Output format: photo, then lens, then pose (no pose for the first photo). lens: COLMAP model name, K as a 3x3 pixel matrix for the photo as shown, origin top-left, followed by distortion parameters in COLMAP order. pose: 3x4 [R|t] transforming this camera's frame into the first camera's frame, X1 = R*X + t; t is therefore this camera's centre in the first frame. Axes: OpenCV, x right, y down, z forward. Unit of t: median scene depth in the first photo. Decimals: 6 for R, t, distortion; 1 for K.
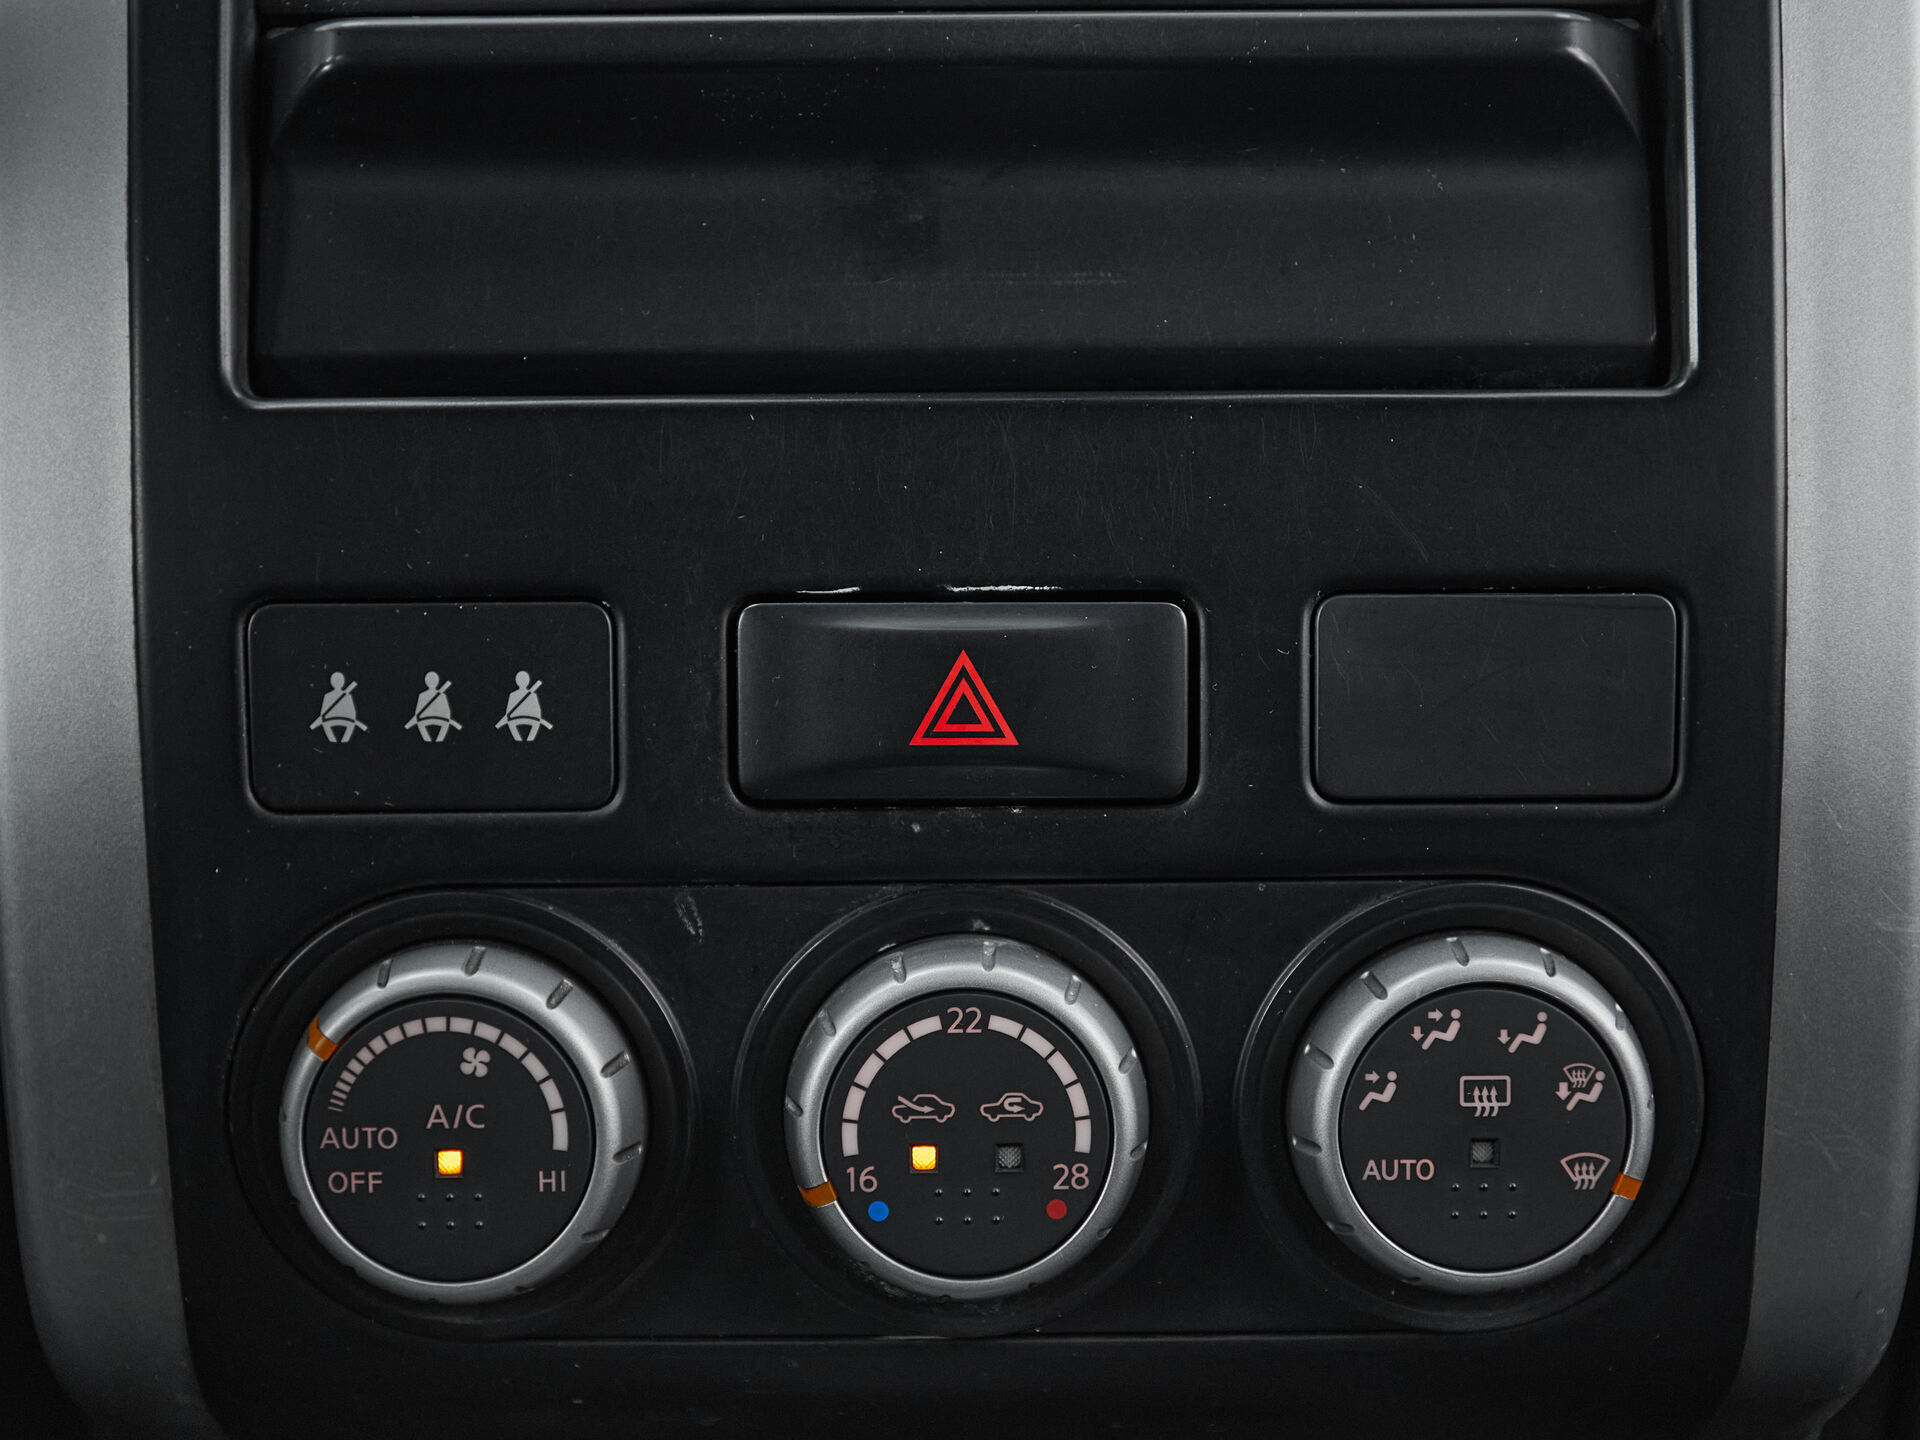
lens RADIAL K [[2799.9, 0, 954.2], [0, 2799.9, 742.3], [0, 0, 1]] dist [0.030454, 0.150342]
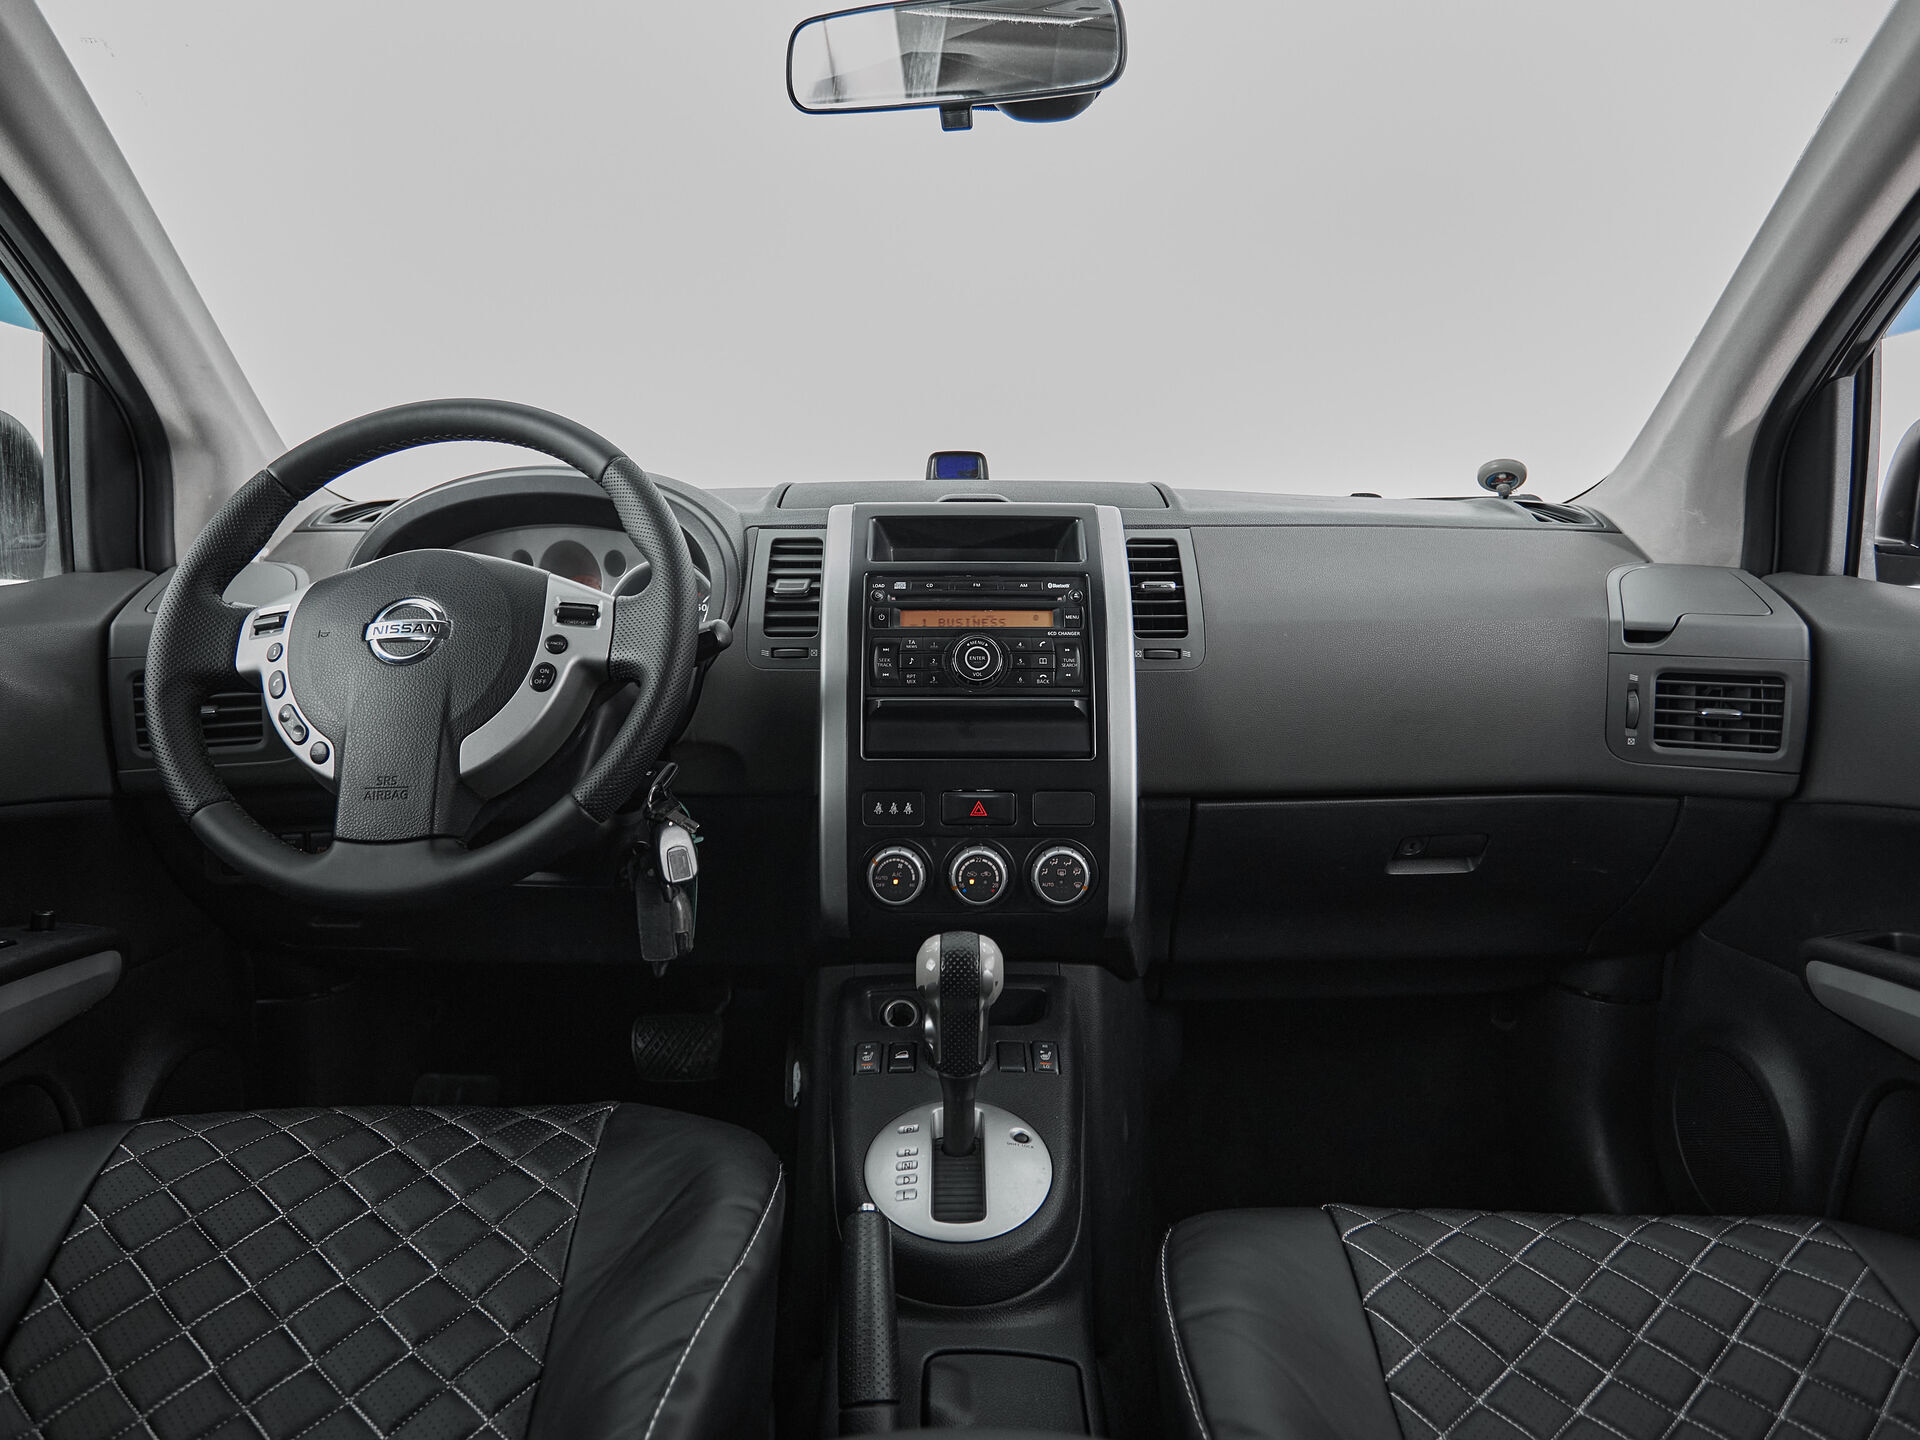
lens RADIAL K [[1183.6, 0, 943.5], [0, 1183.6, 674.9], [0, 0, 1]] dist [-0.003202, 0.001463]
pose [[0.999944, 0.008981, -0.005594, -0.062778], [-0.009469, 0.995490, -0.094397, -0.060770], [0.004721, 0.094444, 0.995519, -1.655307]]
